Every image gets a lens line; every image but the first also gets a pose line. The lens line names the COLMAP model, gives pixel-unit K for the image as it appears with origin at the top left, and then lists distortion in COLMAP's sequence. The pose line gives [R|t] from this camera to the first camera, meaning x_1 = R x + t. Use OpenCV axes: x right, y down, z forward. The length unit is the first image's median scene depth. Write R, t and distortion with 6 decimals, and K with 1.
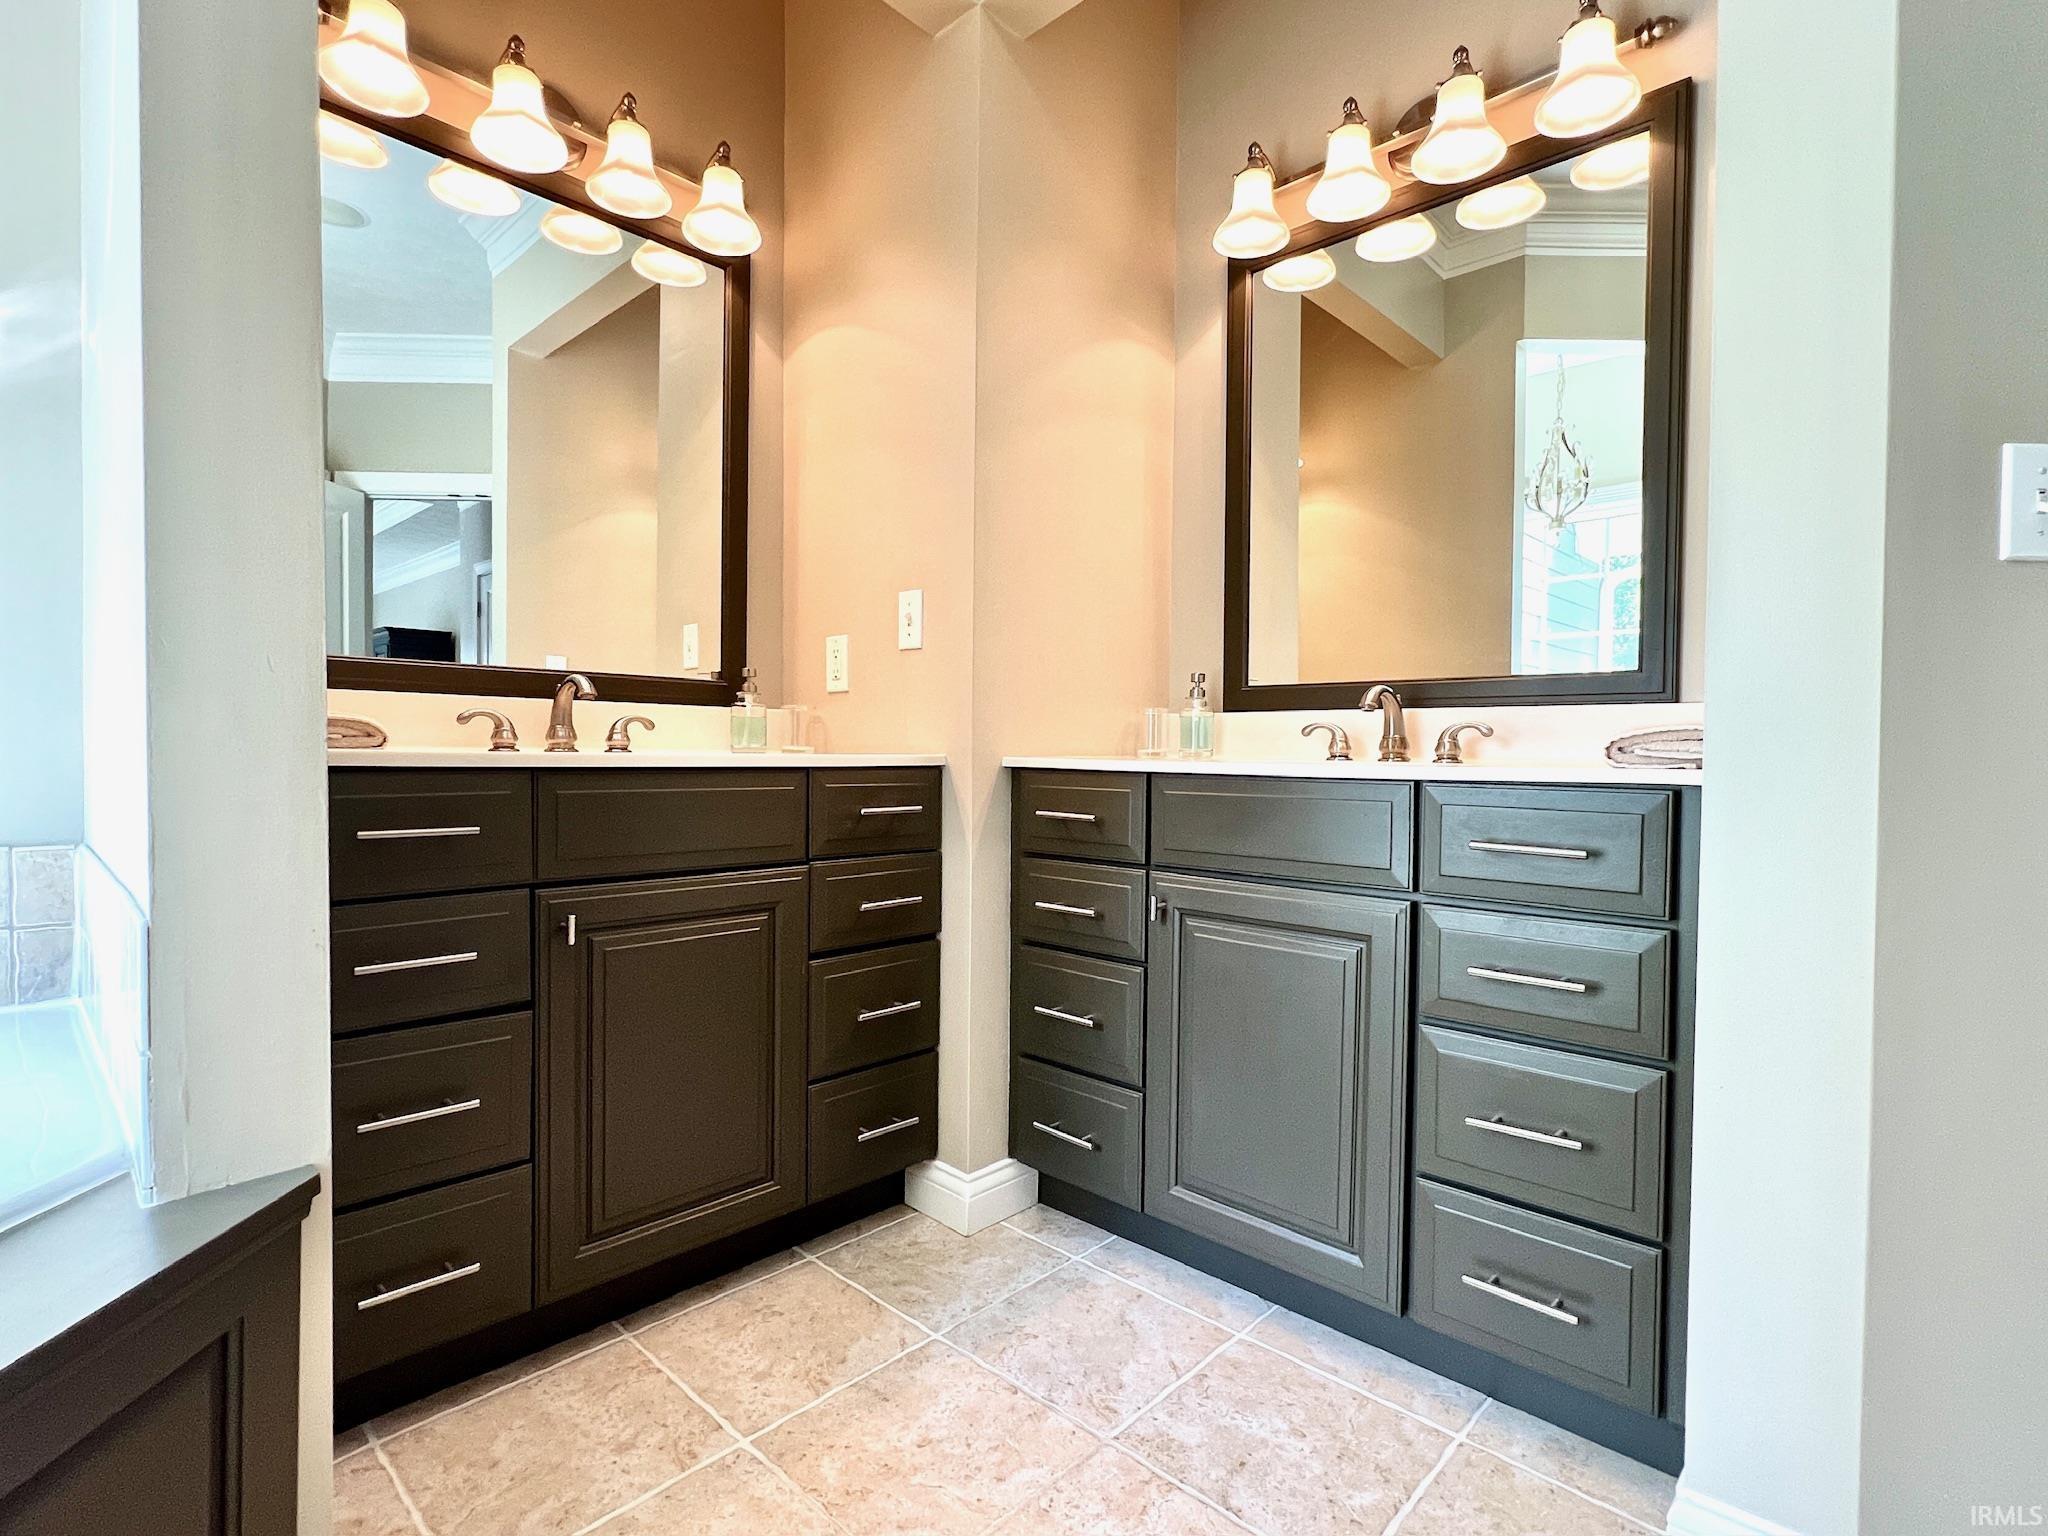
lens RADIAL K [[987.8, 0, 1024.0], [0, 987.8, 768.0], [0, 0, 1]] dist [-0.001120, -0.000262]
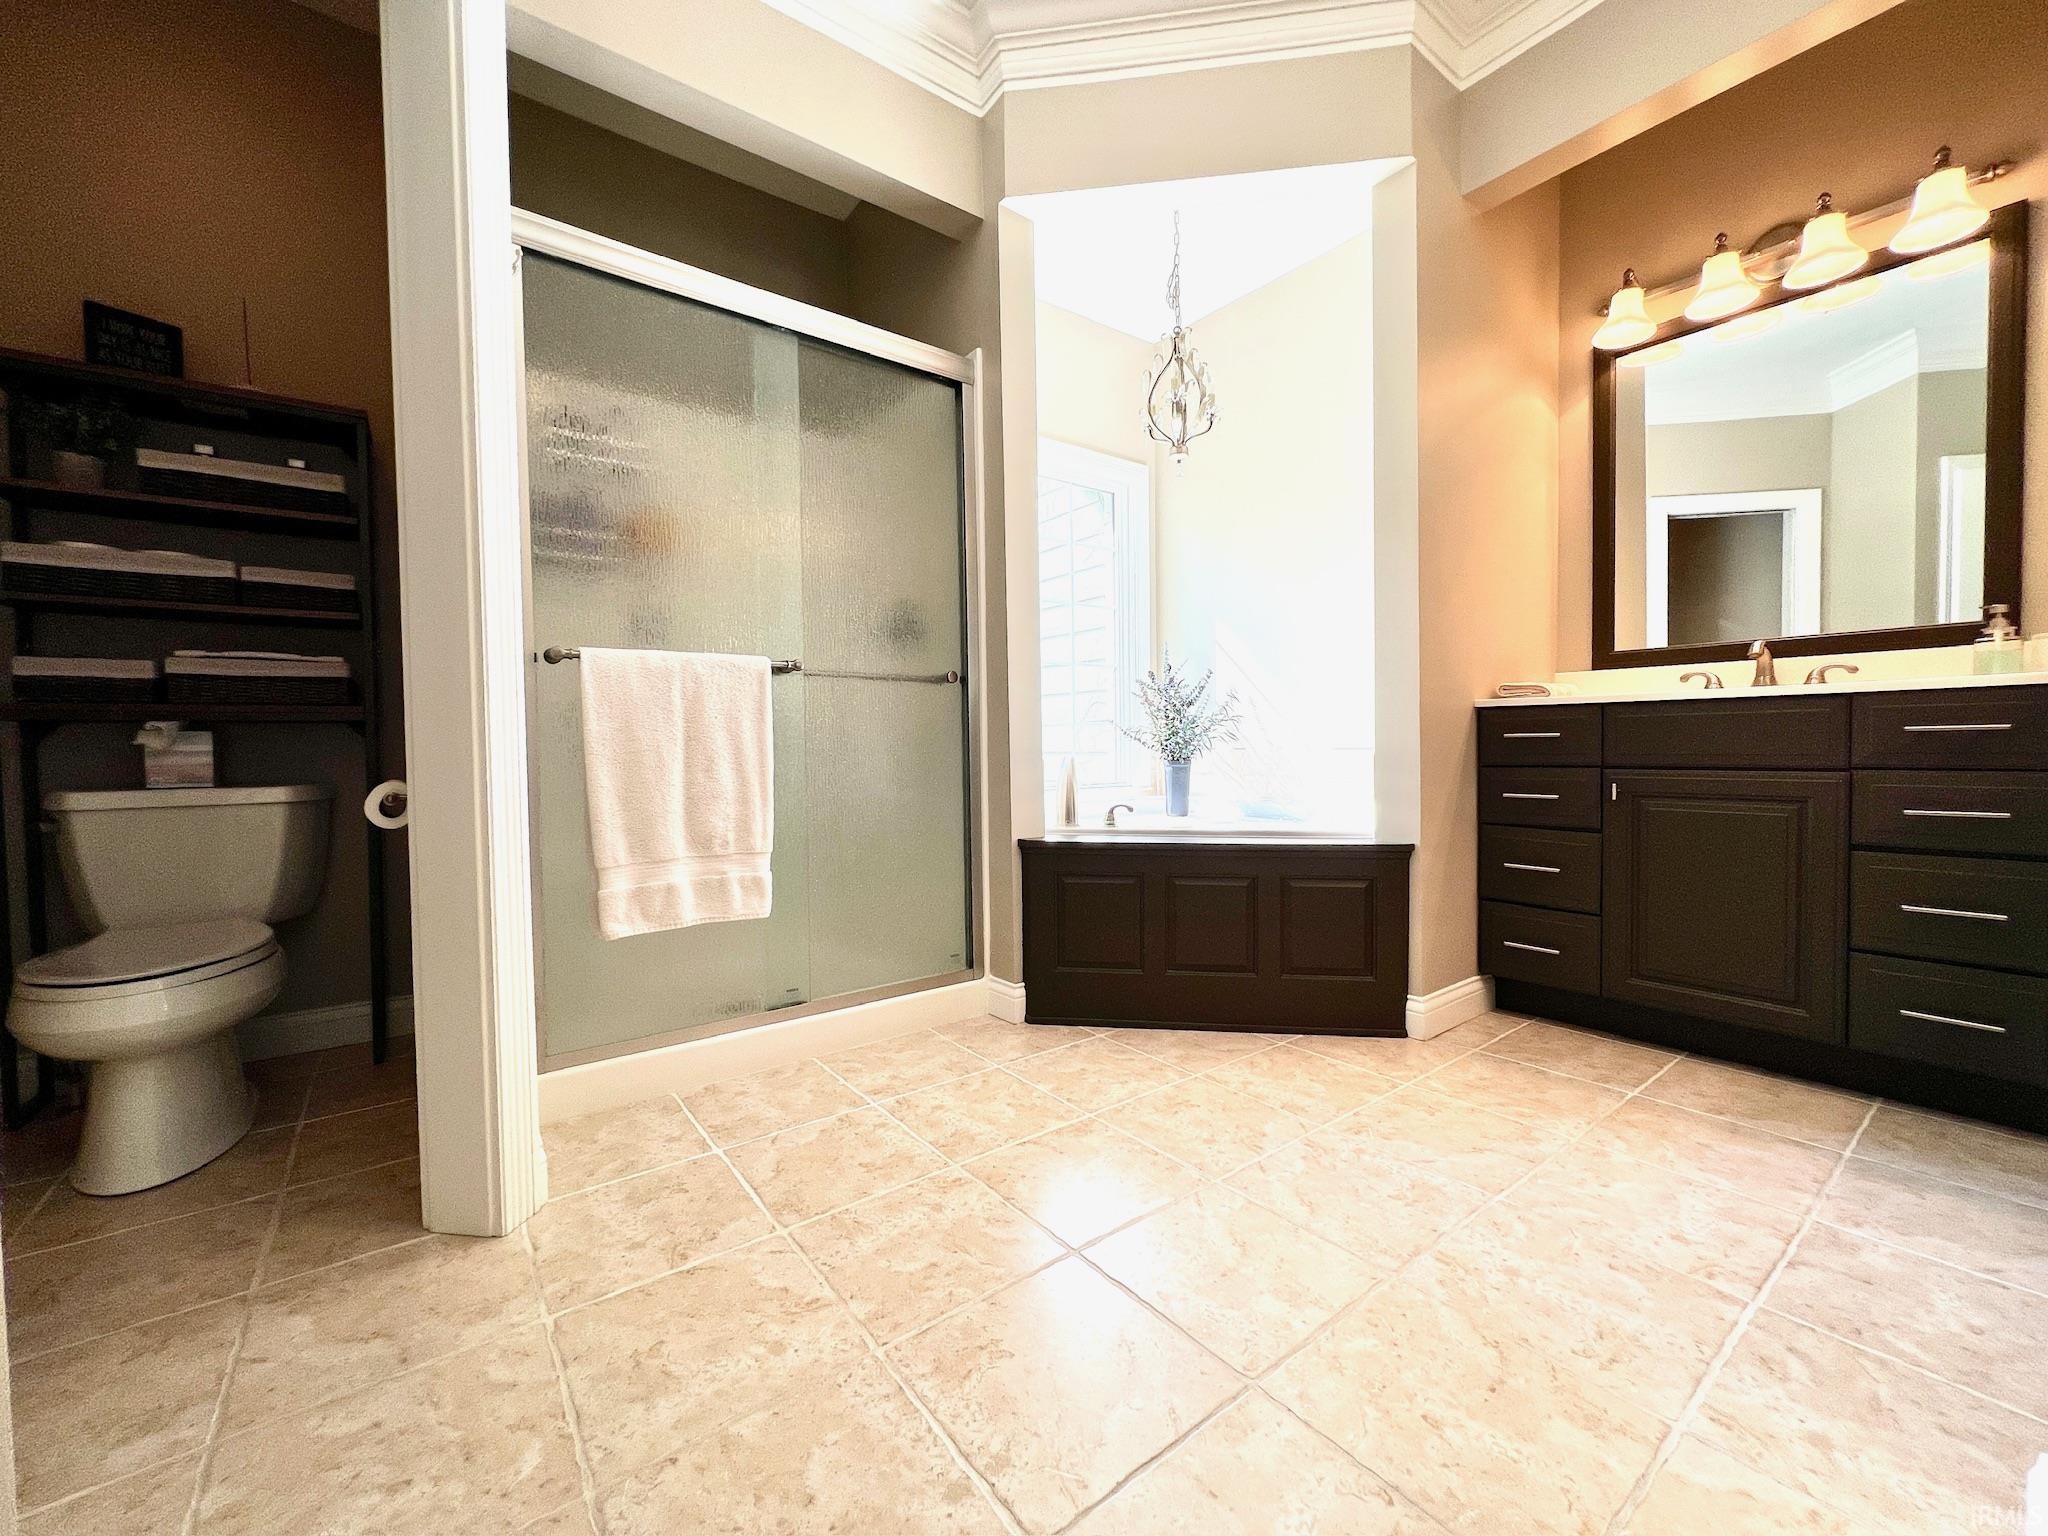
lens RADIAL K [[818.3, 0, 1019.6], [0, 818.3, 767.6], [0, 0, 1]] dist [-0.002422, 0.000533]
pose [[-0.158116, 0.024723, -0.987111, 1.035242], [-0.002040, 0.999676, 0.025364, 0.072942], [0.987419, 0.006024, -0.158014, 0.145136]]
